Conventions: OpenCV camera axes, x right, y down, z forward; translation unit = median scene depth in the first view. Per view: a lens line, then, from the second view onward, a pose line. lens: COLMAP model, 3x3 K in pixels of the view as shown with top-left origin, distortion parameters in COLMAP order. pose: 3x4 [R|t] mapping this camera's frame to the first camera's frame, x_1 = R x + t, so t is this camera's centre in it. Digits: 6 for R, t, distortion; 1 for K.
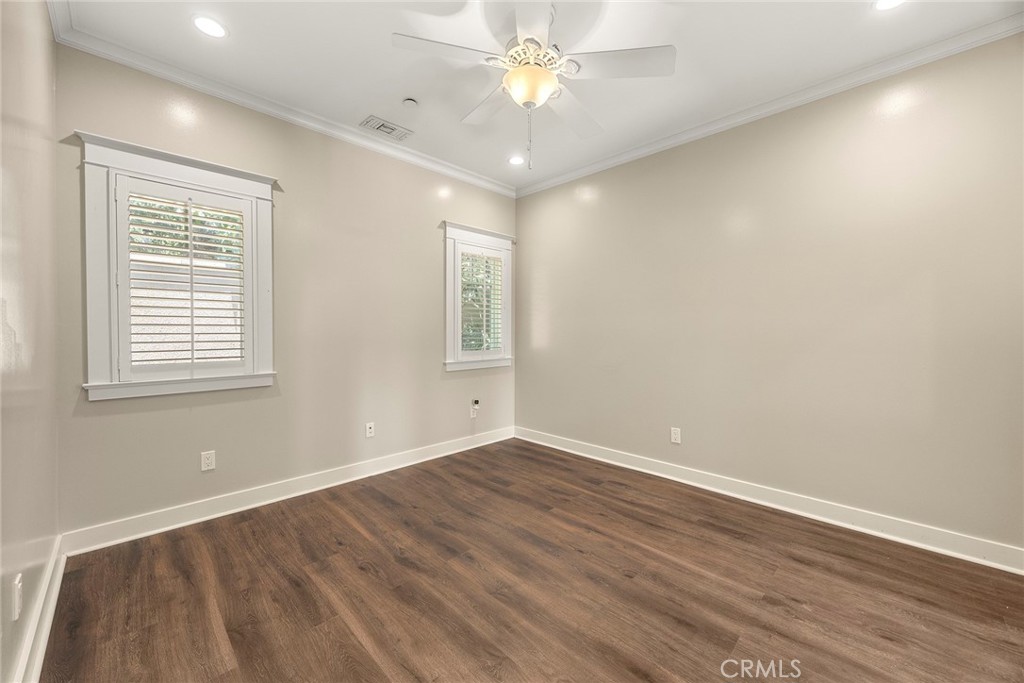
lens RADIAL K [[395.8, 0, 511.5], [0, 395.8, 336.4], [0, 0, 1]] dist [-0.001642, -0.000324]
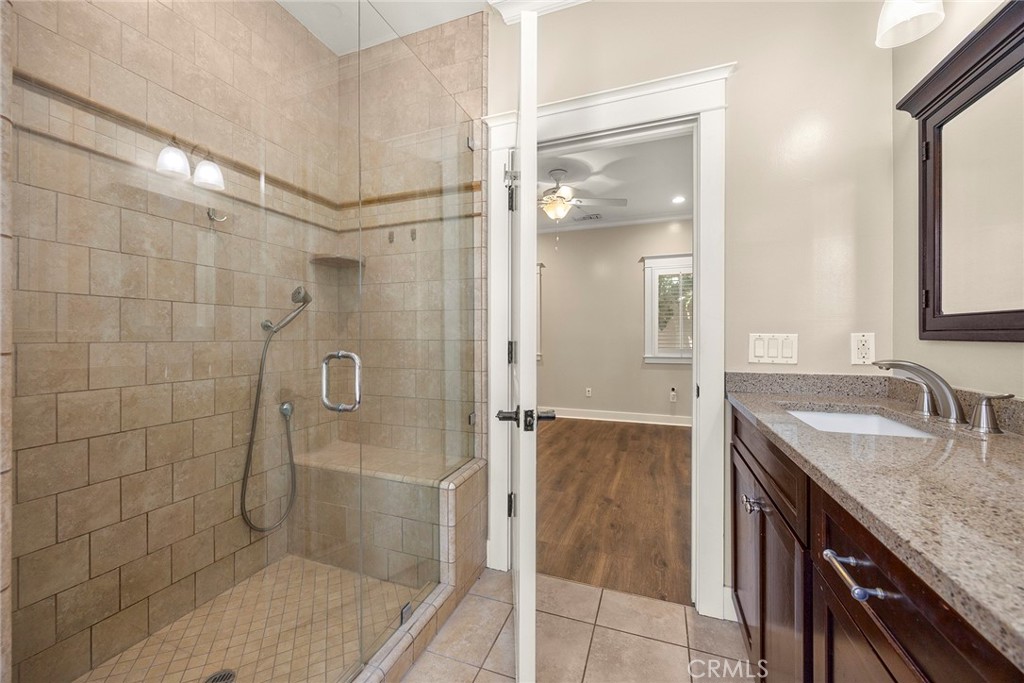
lens RADIAL K [[395.8, 0, 511.5], [0, 395.8, 336.4], [0, 0, 1]] dist [-0.001642, -0.000324]
pose [[0.417225, 0.002477, -0.908800, 1.603740], [-0.014632, 0.999885, -0.003992, 0.011884], [0.908685, 0.014963, 0.417214, -0.031628]]
